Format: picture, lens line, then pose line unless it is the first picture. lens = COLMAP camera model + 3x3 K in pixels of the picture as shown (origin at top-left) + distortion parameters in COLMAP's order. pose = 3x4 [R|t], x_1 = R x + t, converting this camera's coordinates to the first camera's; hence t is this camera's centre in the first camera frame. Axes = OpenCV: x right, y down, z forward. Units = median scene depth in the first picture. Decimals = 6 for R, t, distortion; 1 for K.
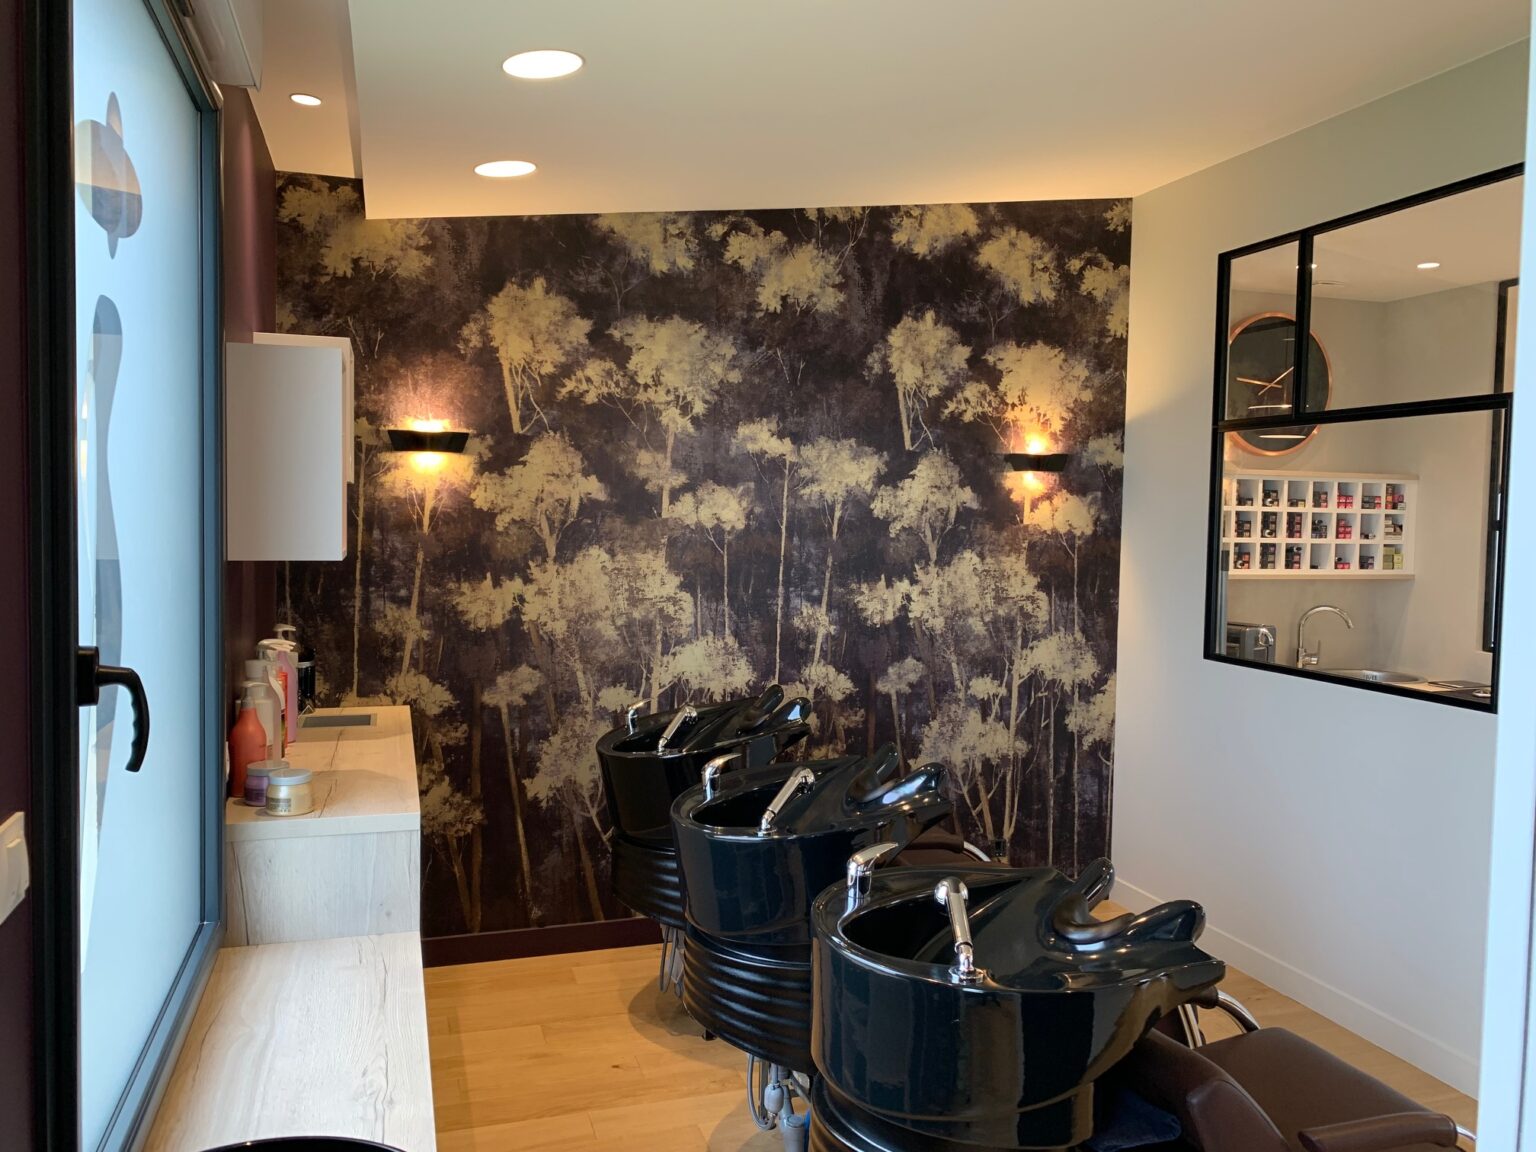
lens RADIAL K [[1156.6, 0, 769.2], [0, 1156.6, 571.3], [0, 0, 1]] dist [0.035458, -0.031583]
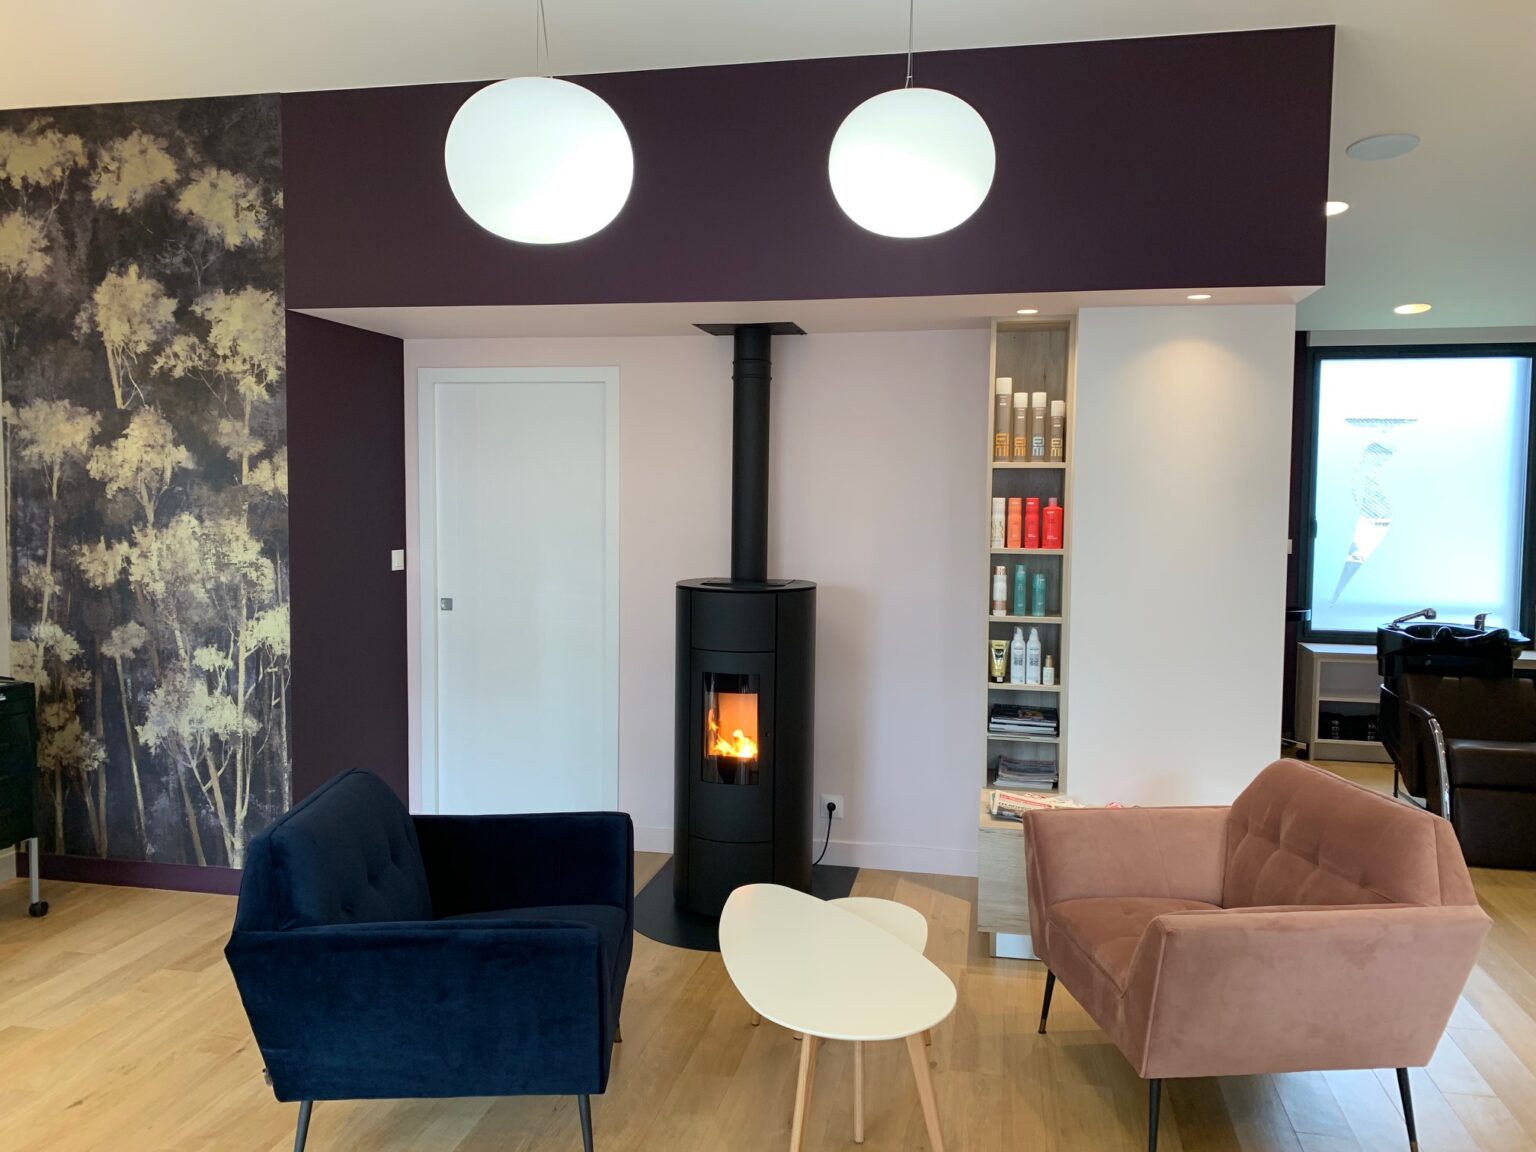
lens RADIAL K [[1156.6, 0, 764.2], [0, 1156.6, 559.5], [0, 0, 1]] dist [0.035458, -0.031583]
pose [[0.873377, 0.018069, -0.486710, 1.046840], [-0.021746, 0.999762, -0.001905, 0.012155], [0.486559, 0.012247, 0.873562, 0.393035]]
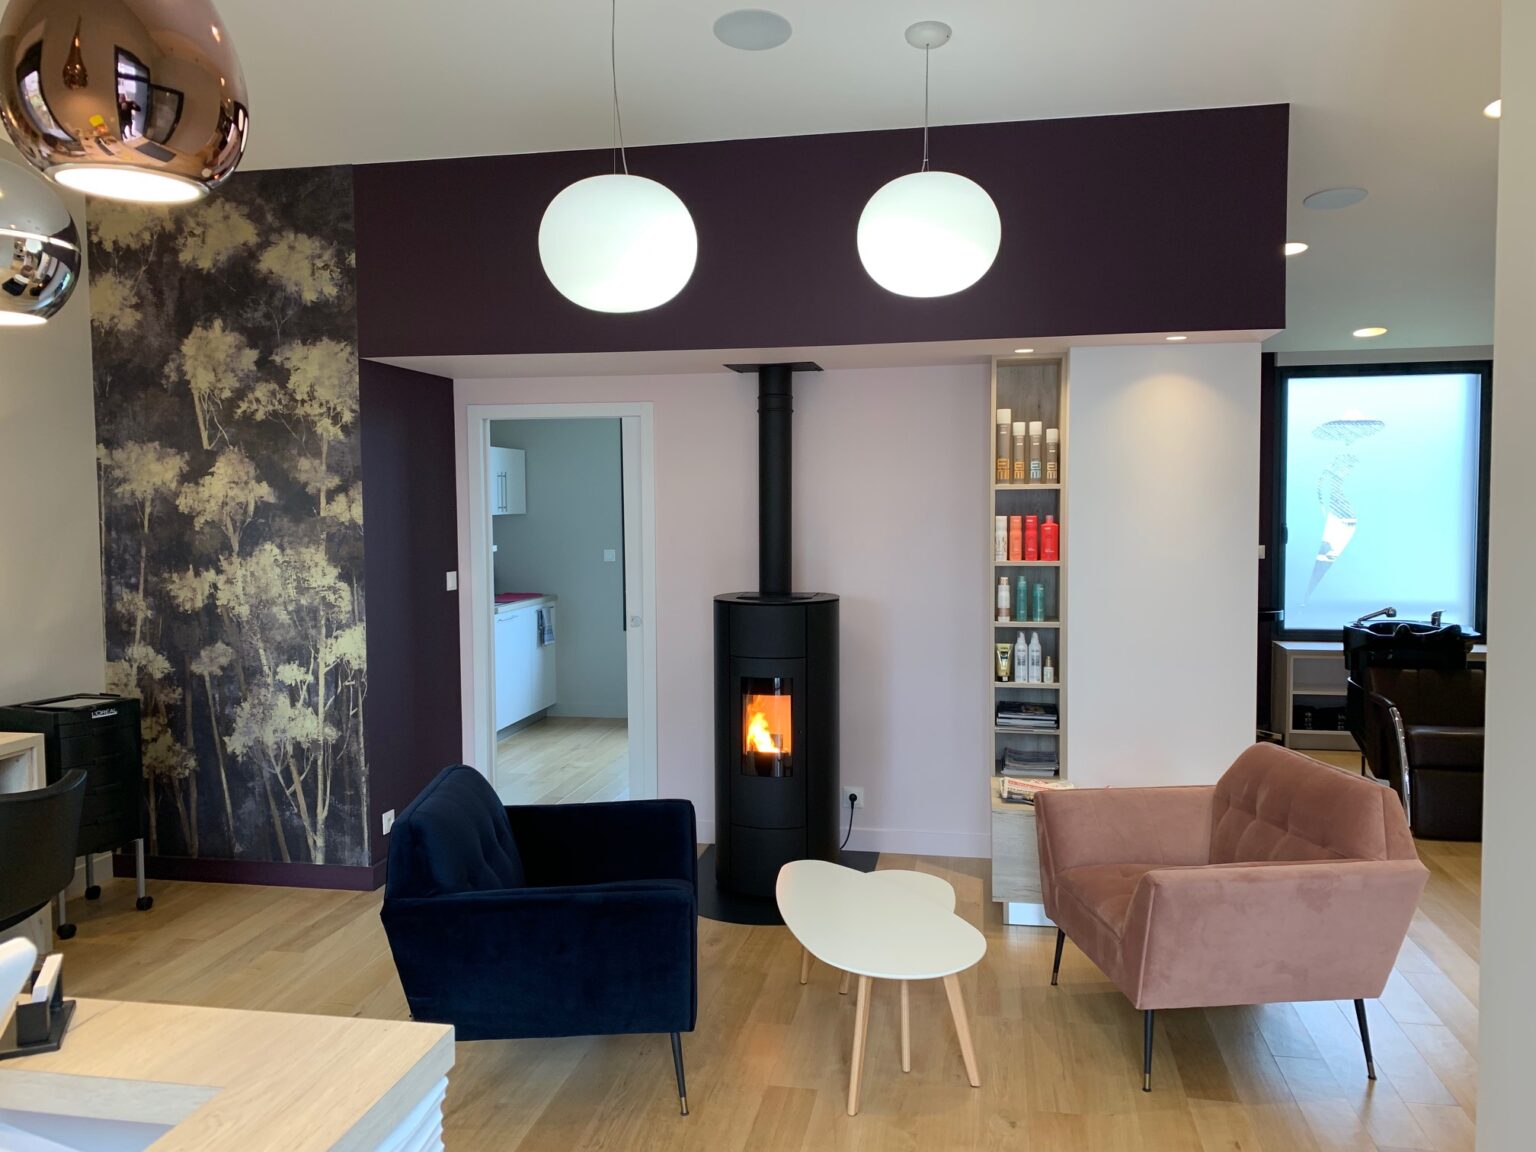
lens RADIAL K [[1156.6, 0, 764.7], [0, 1156.6, 561.0], [0, 0, 1]] dist [0.035458, -0.031583]
pose [[0.881030, -0.000453, -0.473060, 1.062451], [-0.003756, 0.999961, -0.007954, 0.005910], [0.473045, 0.008784, 0.880994, 0.280522]]
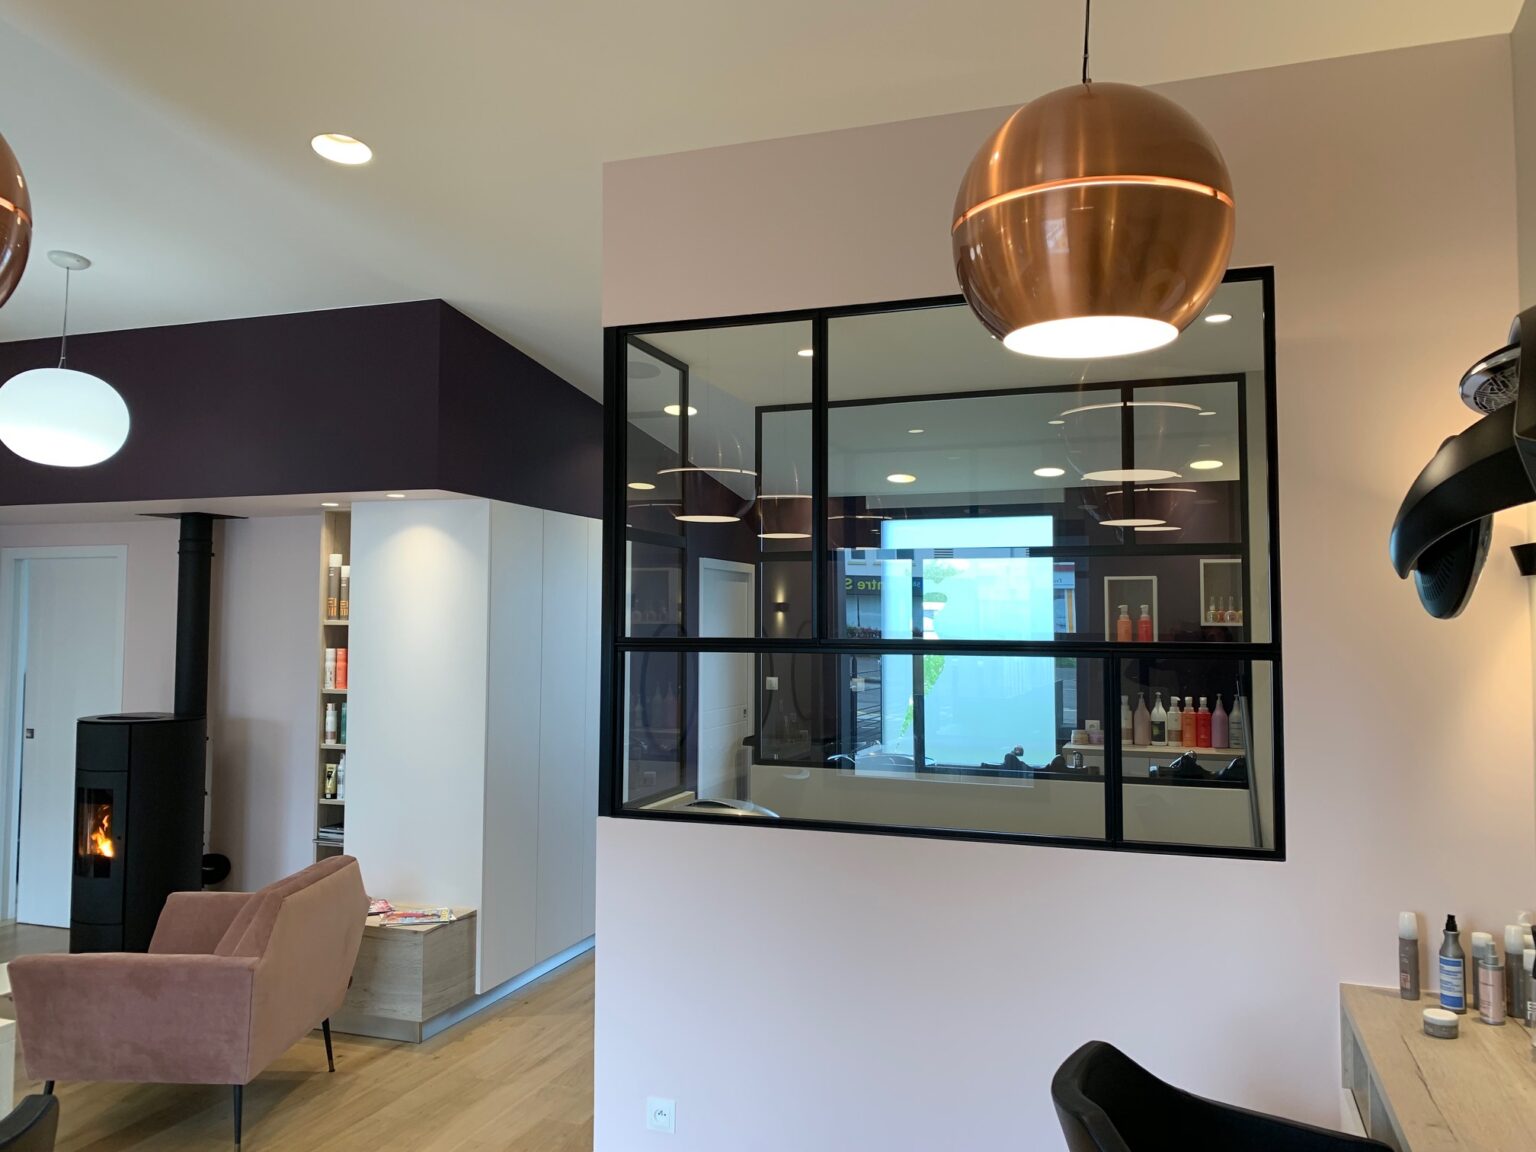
lens RADIAL K [[1156.6, 0, 764.6], [0, 1156.6, 562.5], [0, 0, 1]] dist [0.035458, -0.031583]
pose [[0.806170, -0.047123, -0.589805, 1.810762], [-0.023447, 0.993496, -0.111424, -0.009473], [0.591220, 0.103656, 0.799822, 0.611735]]
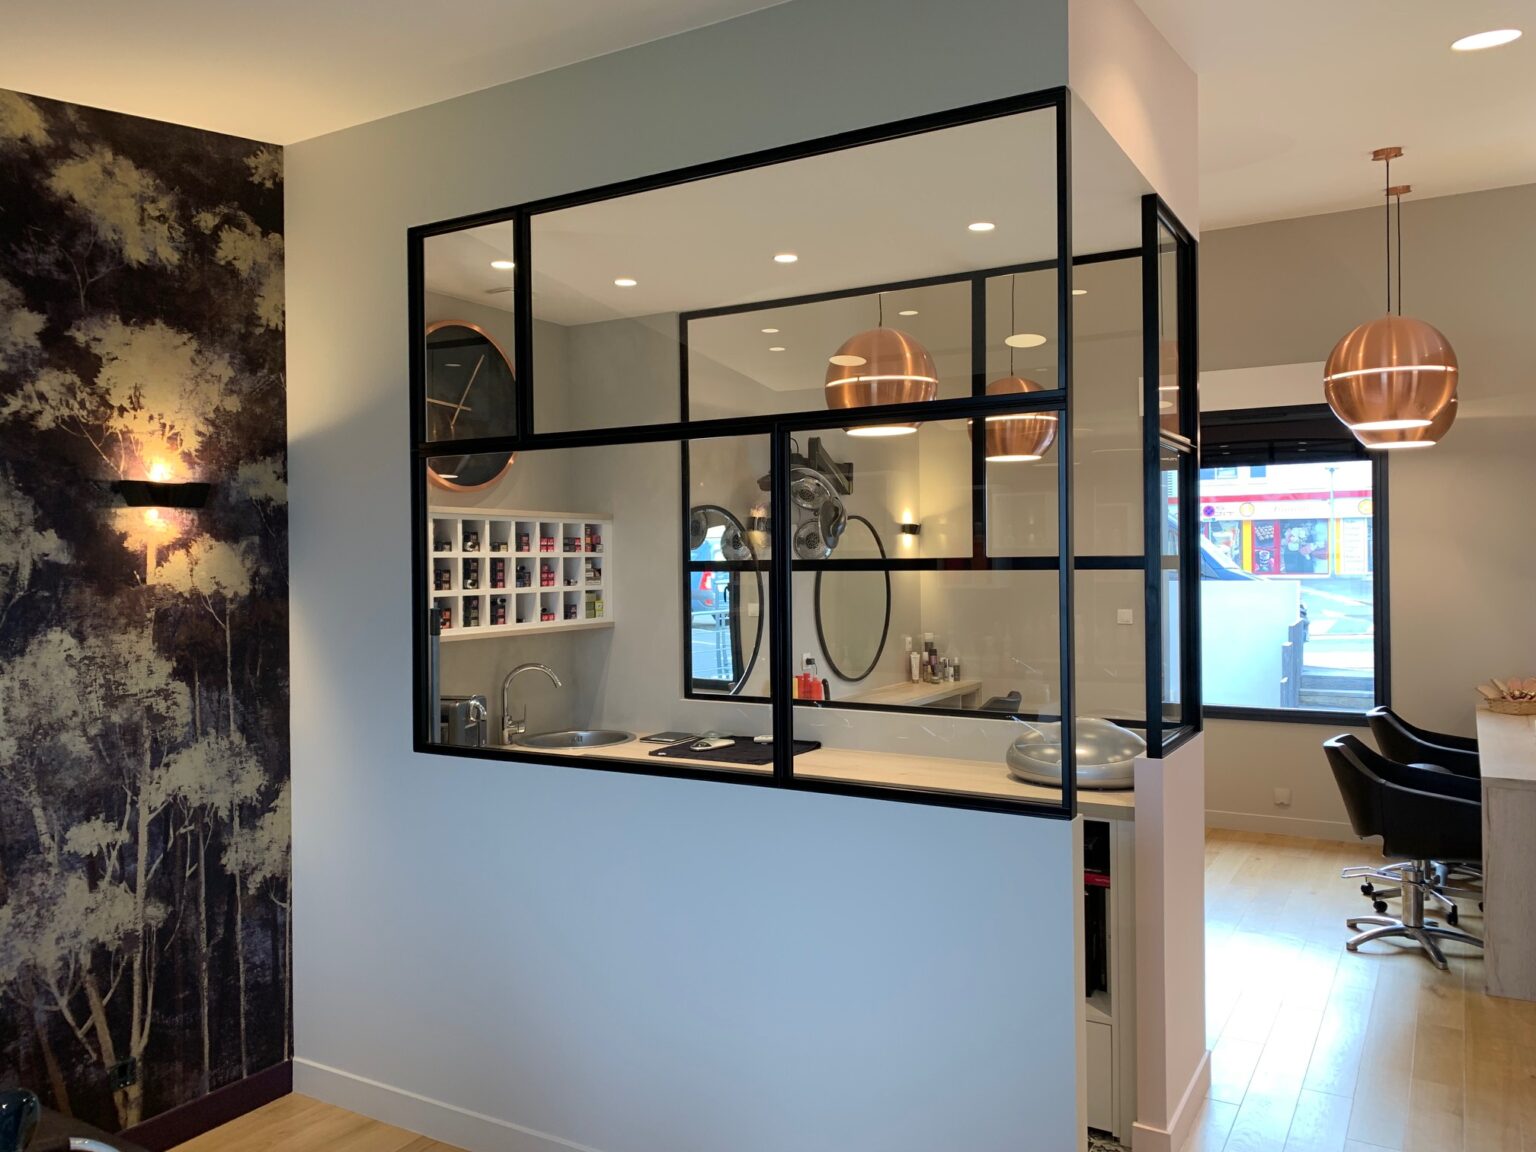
lens RADIAL K [[1156.6, 0, 746.9], [0, 1156.6, 561.2], [0, 0, 1]] dist [0.035458, -0.031583]
pose [[0.749068, -0.027133, 0.661938, 0.031431], [0.061902, 0.997656, -0.029156, -0.012570], [-0.659595, 0.062815, 0.748992, 0.255977]]
